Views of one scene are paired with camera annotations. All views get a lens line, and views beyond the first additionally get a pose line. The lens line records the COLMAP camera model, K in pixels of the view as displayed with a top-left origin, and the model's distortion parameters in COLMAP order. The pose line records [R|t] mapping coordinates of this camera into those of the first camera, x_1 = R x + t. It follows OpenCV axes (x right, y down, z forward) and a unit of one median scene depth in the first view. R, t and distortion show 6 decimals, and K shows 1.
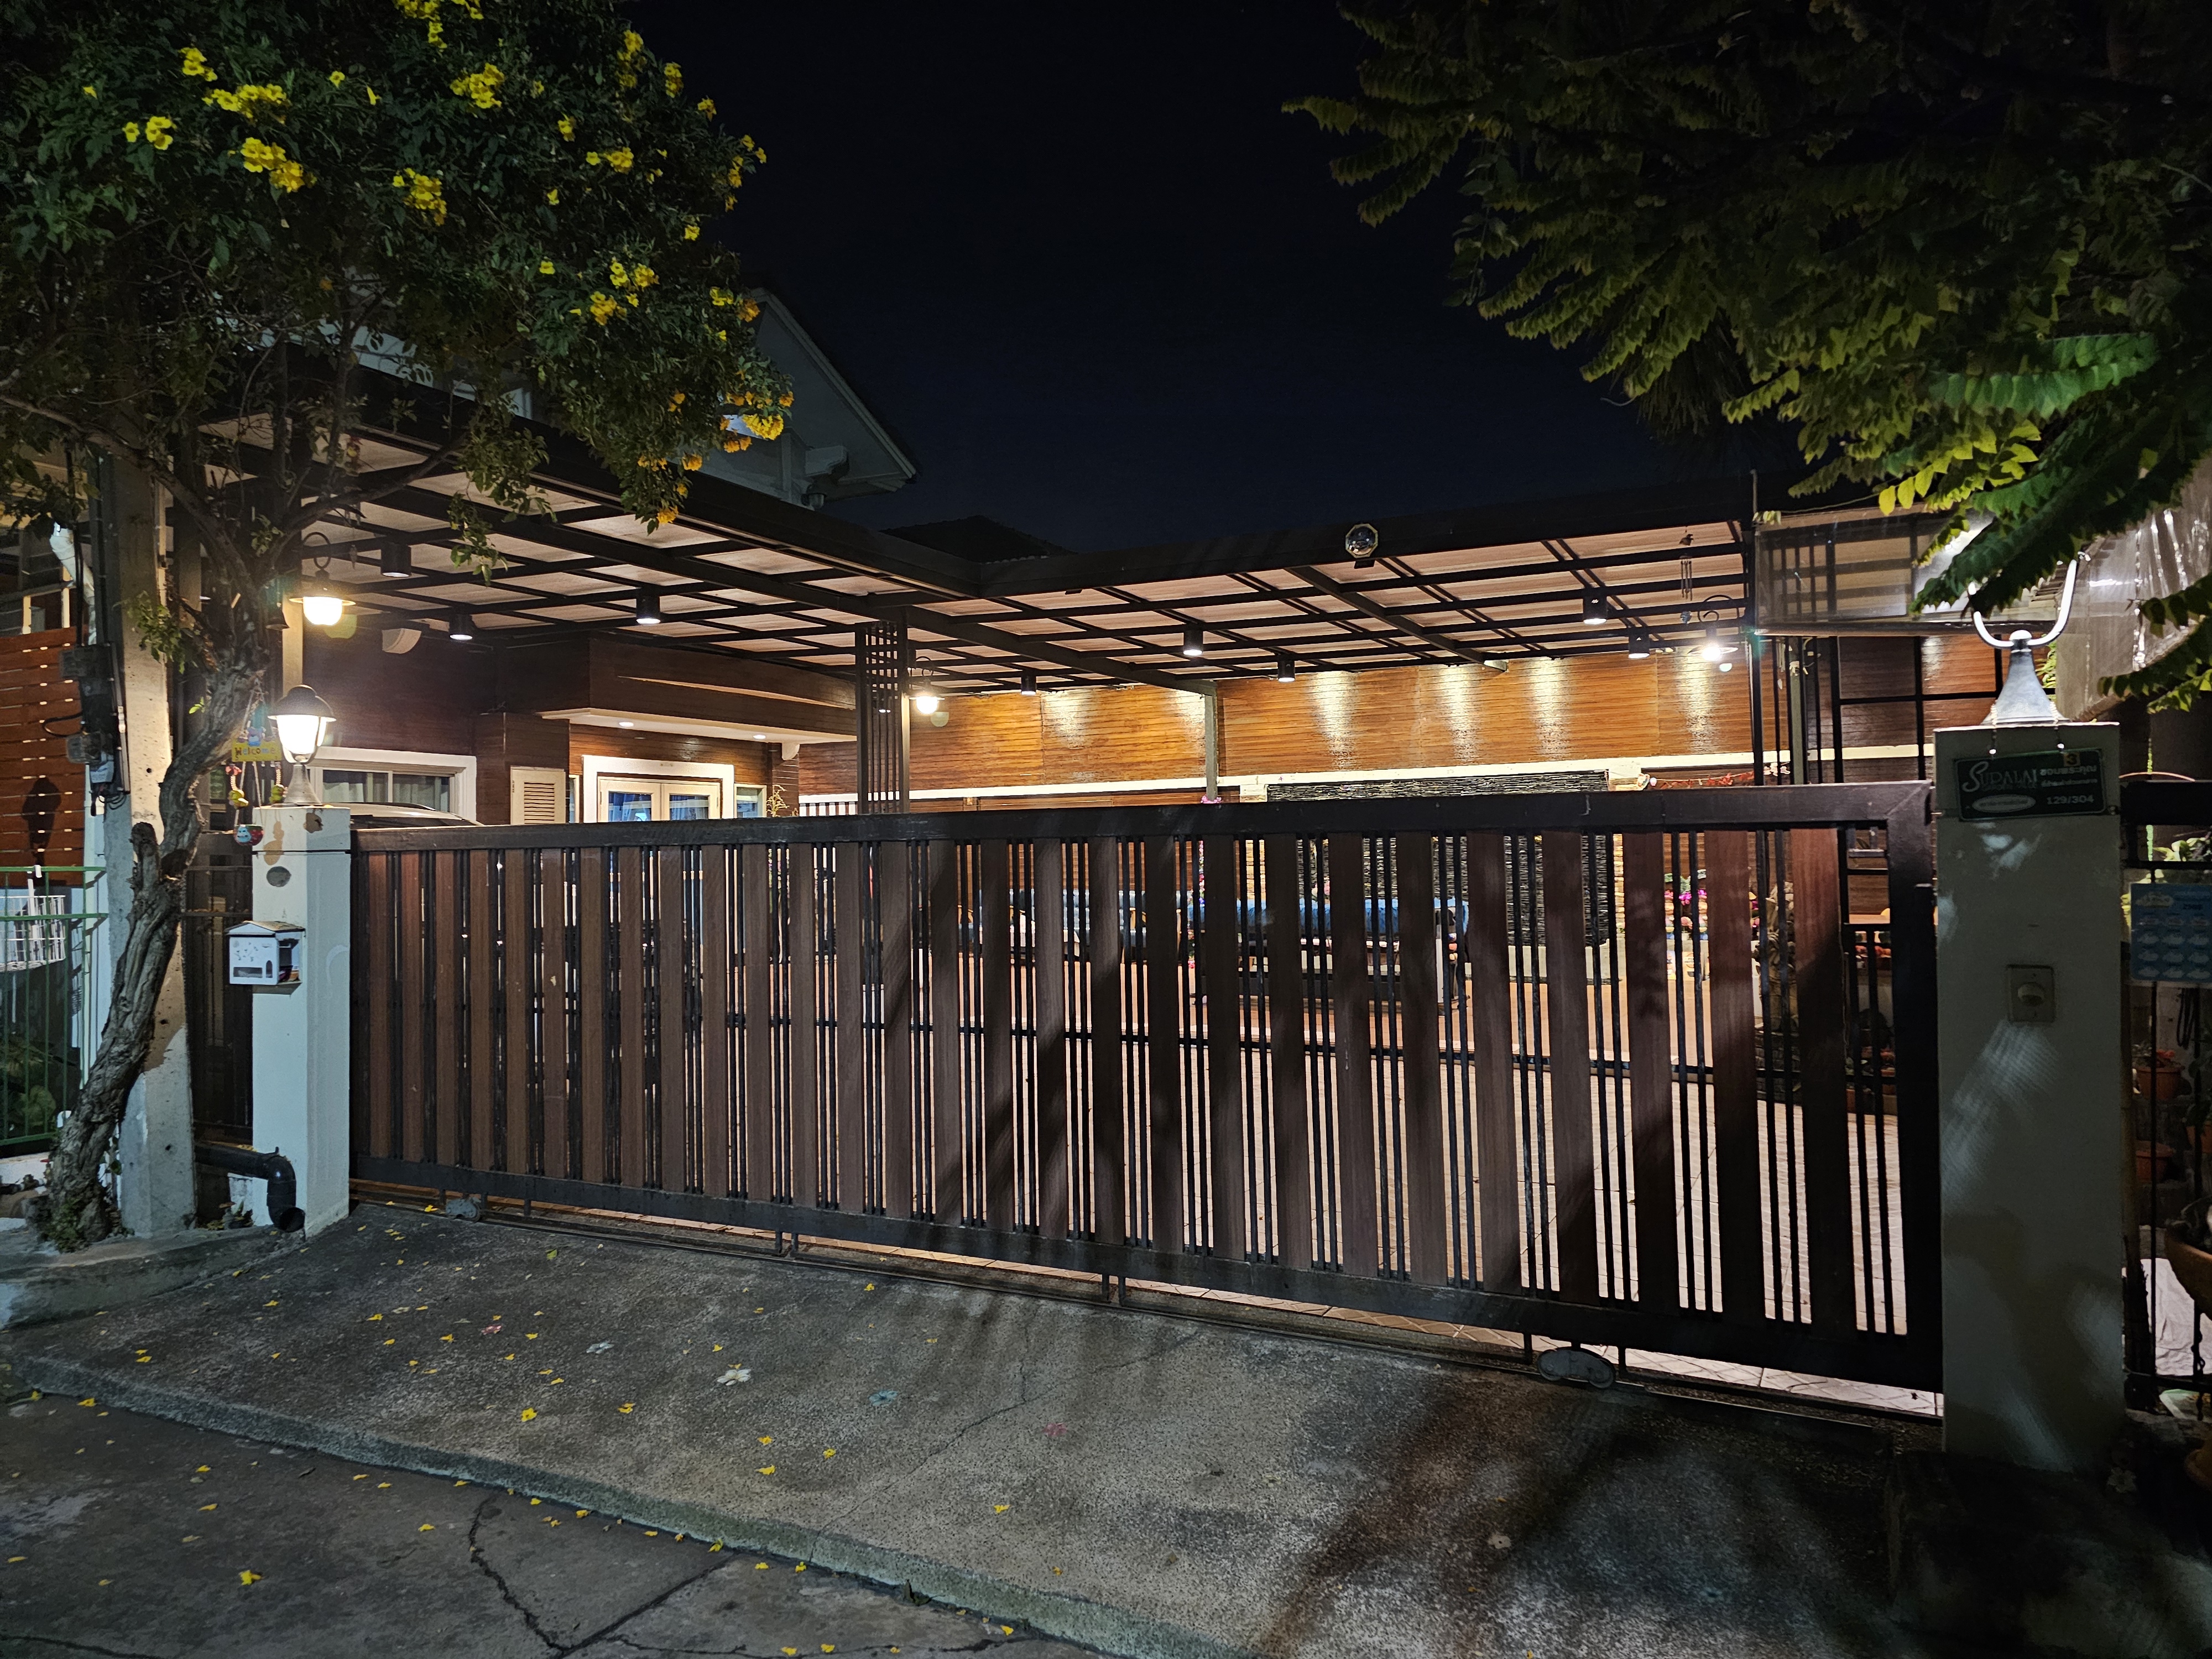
lens RADIAL K [[1477.7, 0, 1077.4], [0, 1477.7, 813.8], [0, 0, 1]] dist [0.073869, -0.071120]
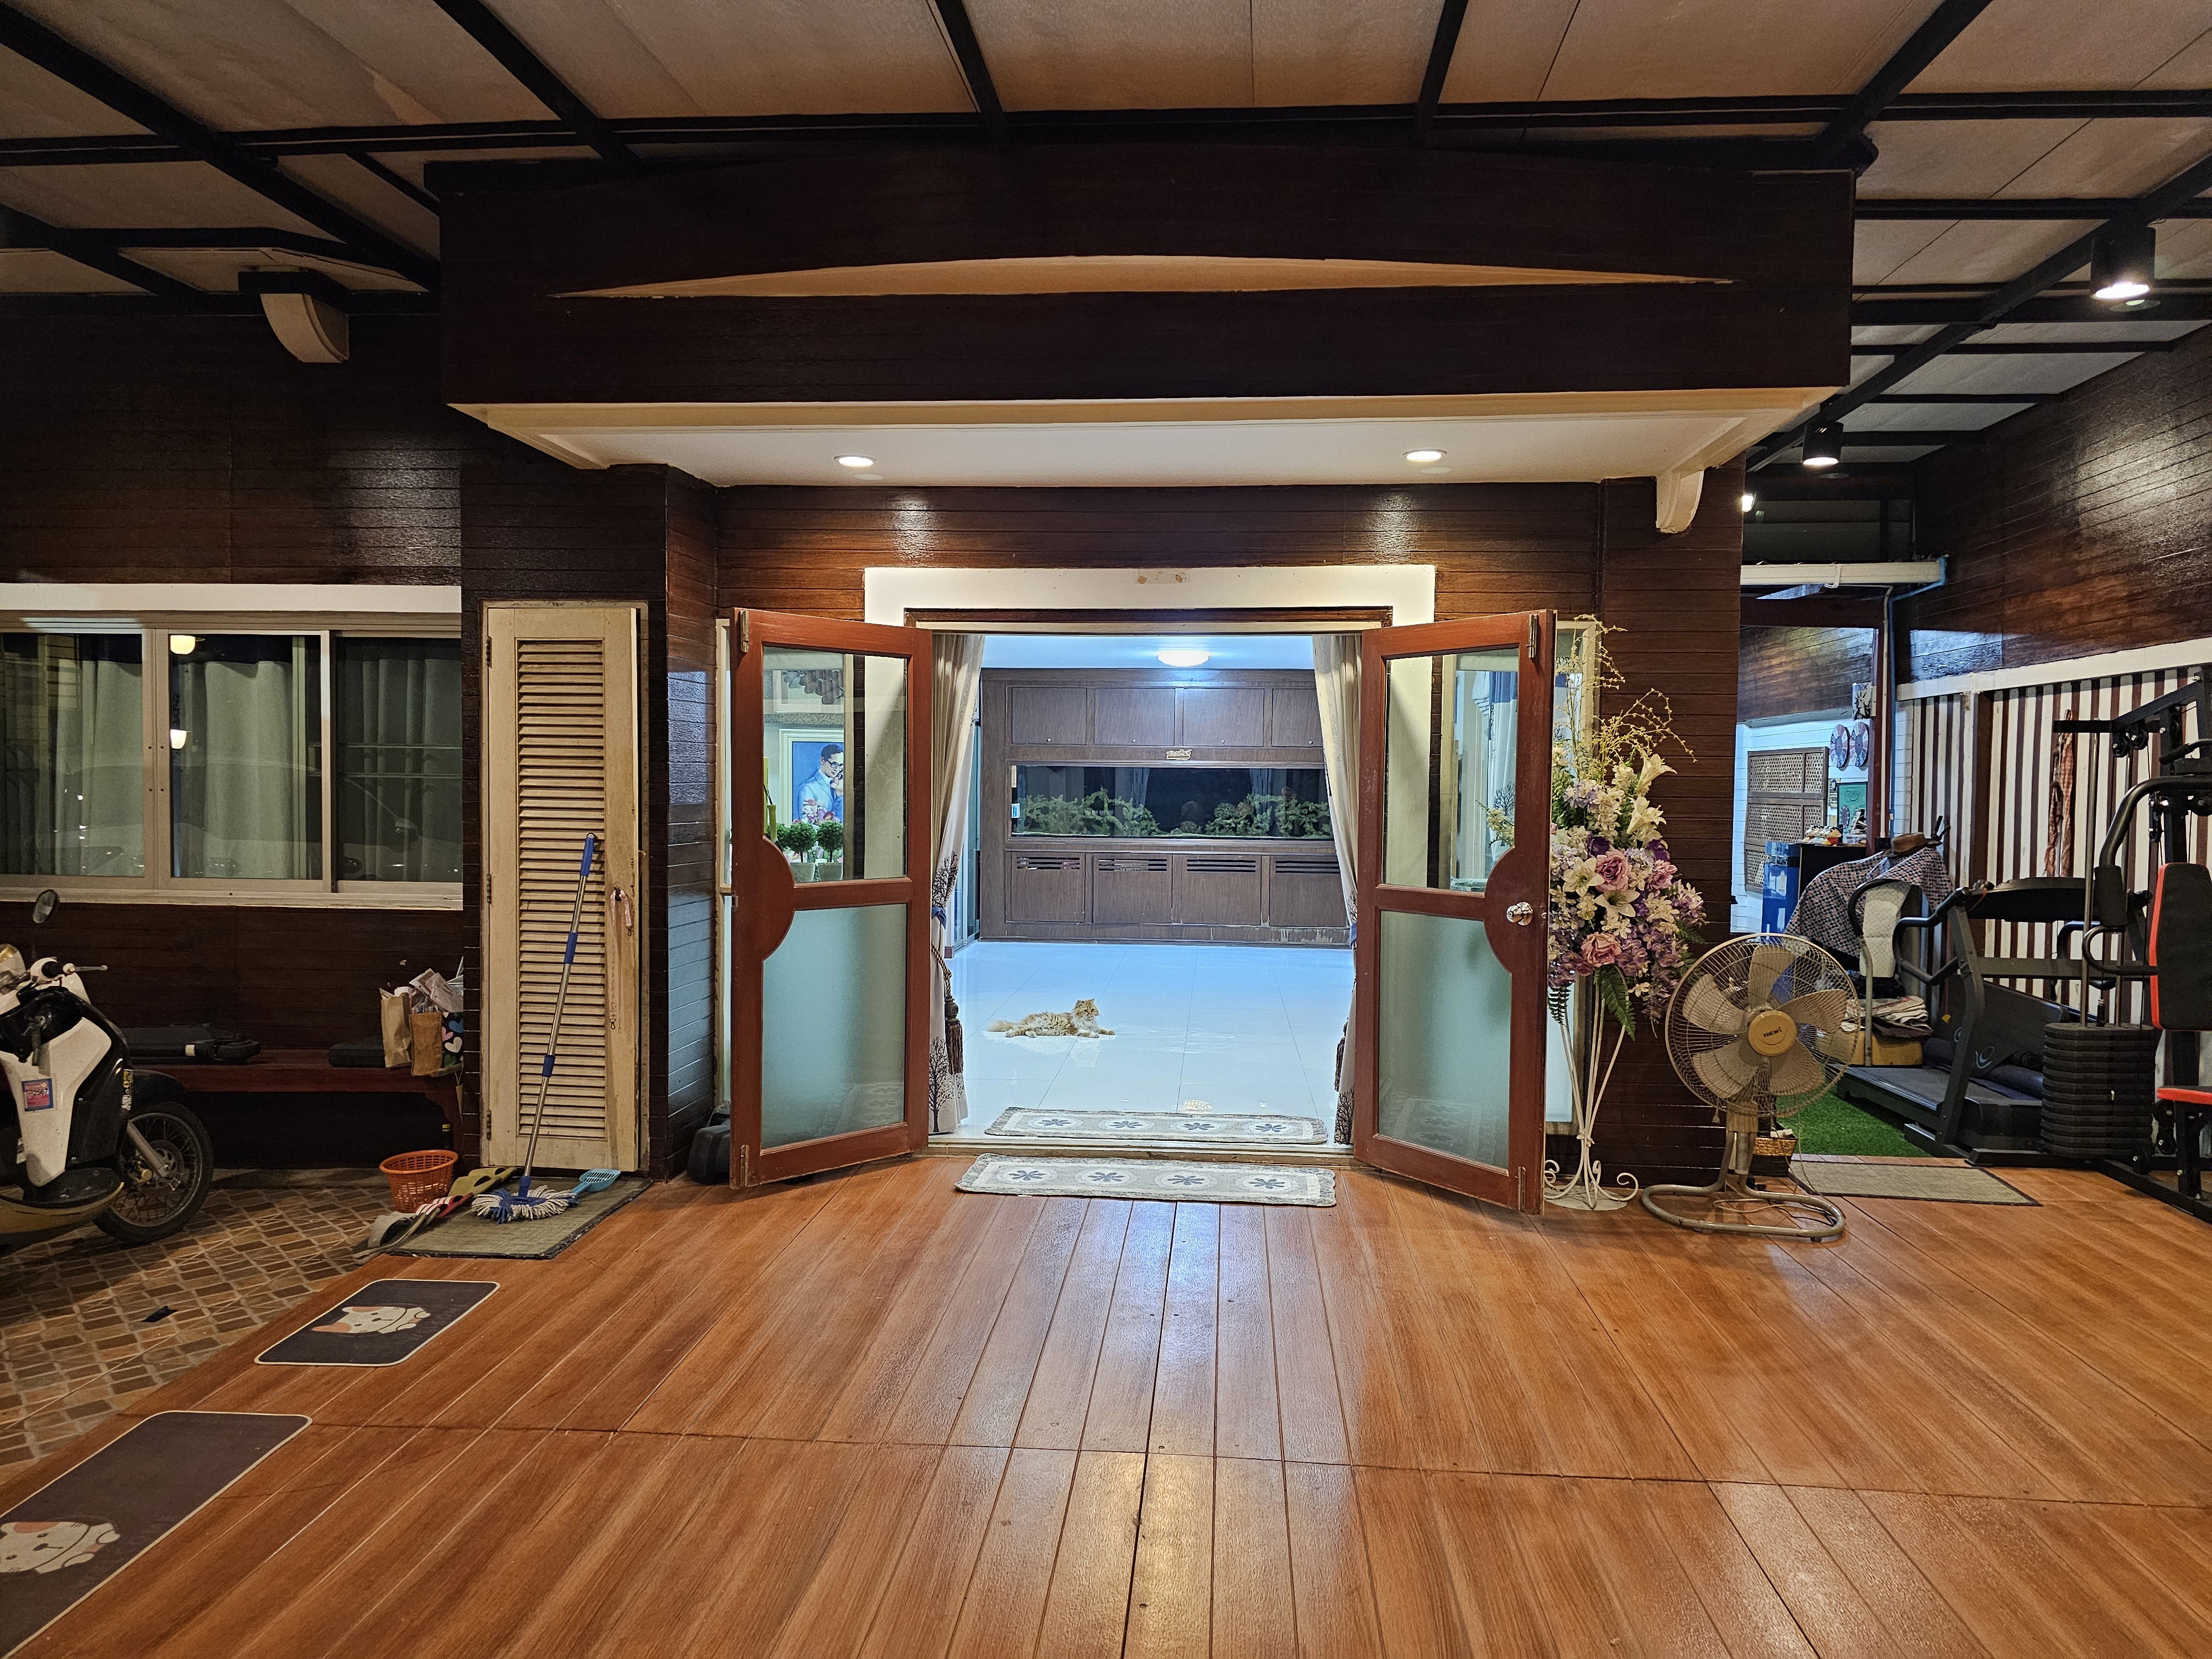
lens RADIAL K [[1477.7, 0, 1123.0], [0, 1477.7, 828.5], [0, 0, 1]] dist [0.073869, -0.071120]
pose [[0.404216, 0.045594, -0.913526, 0.153446], [0.011756, 0.998415, 0.055033, 0.023862], [0.914588, -0.032984, 0.403040, 2.860598]]
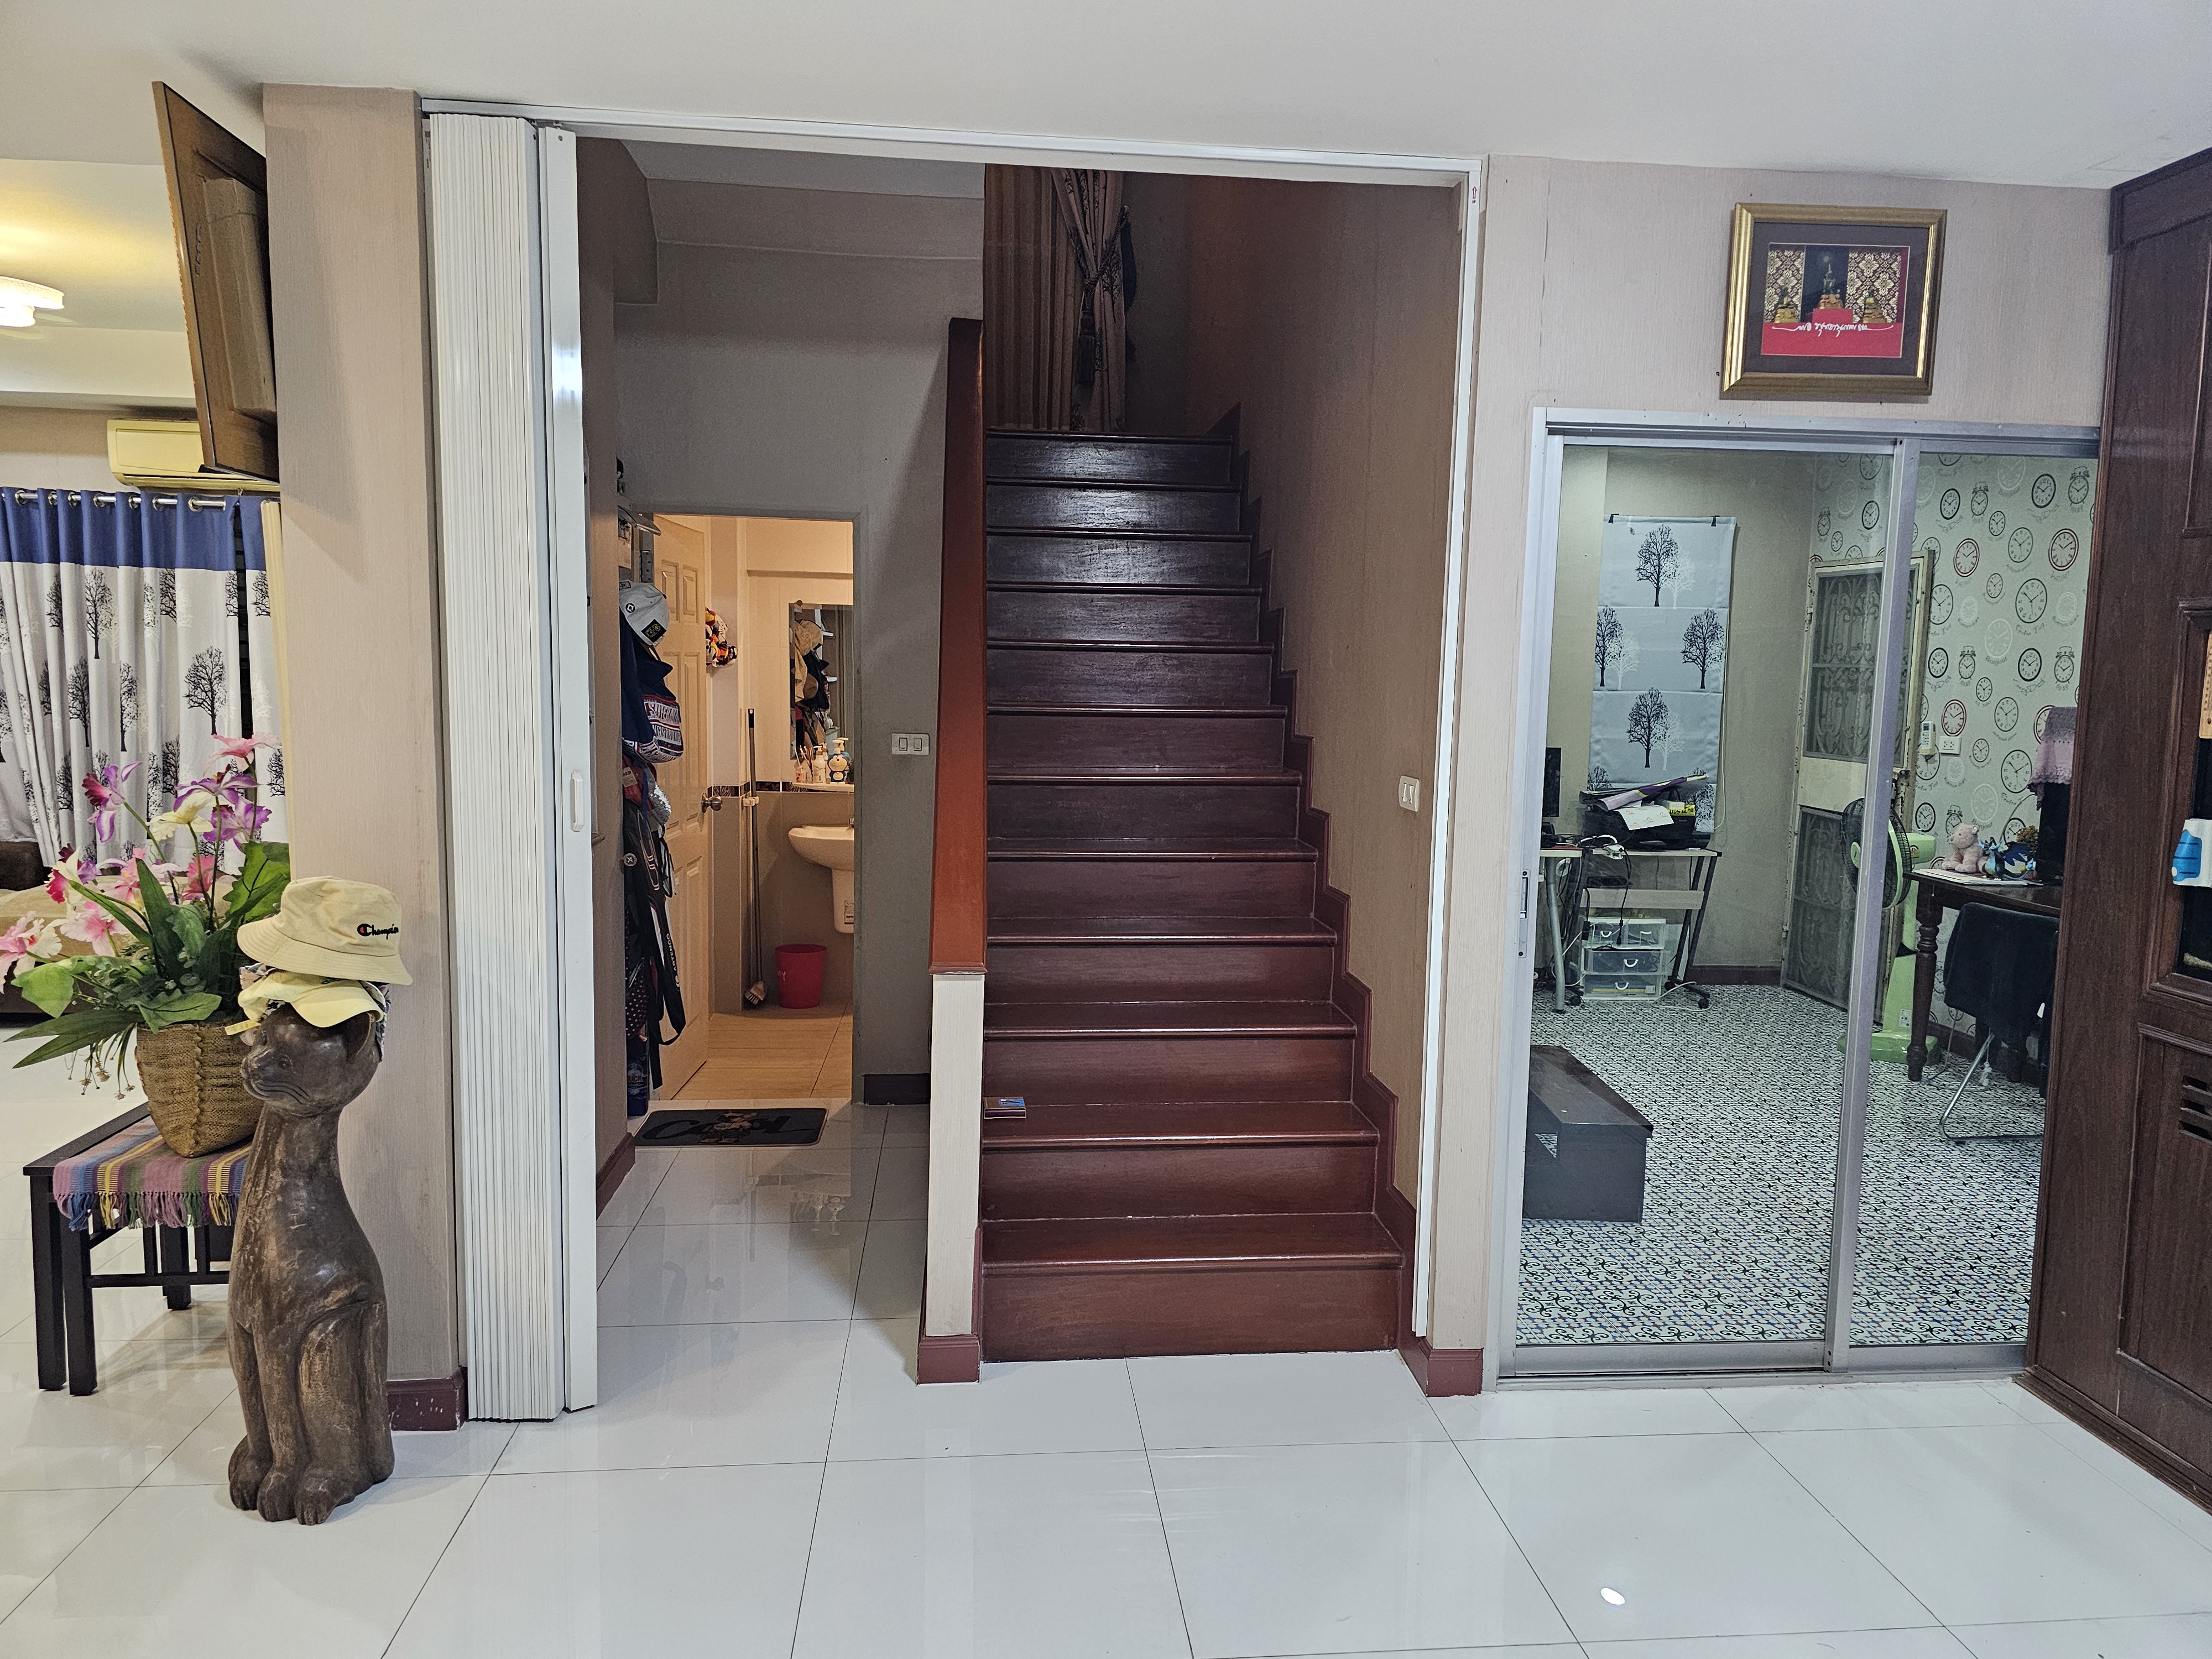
lens RADIAL K [[1477.7, 0, 1118.5], [0, 1477.7, 832.6], [0, 0, 1]] dist [0.073869, -0.071120]
pose [[-0.834960, 0.059619, -0.547072, -1.795848], [0.009996, 0.995593, 0.093243, 0.074487], [0.550220, 0.072385, -0.831876, 4.047320]]
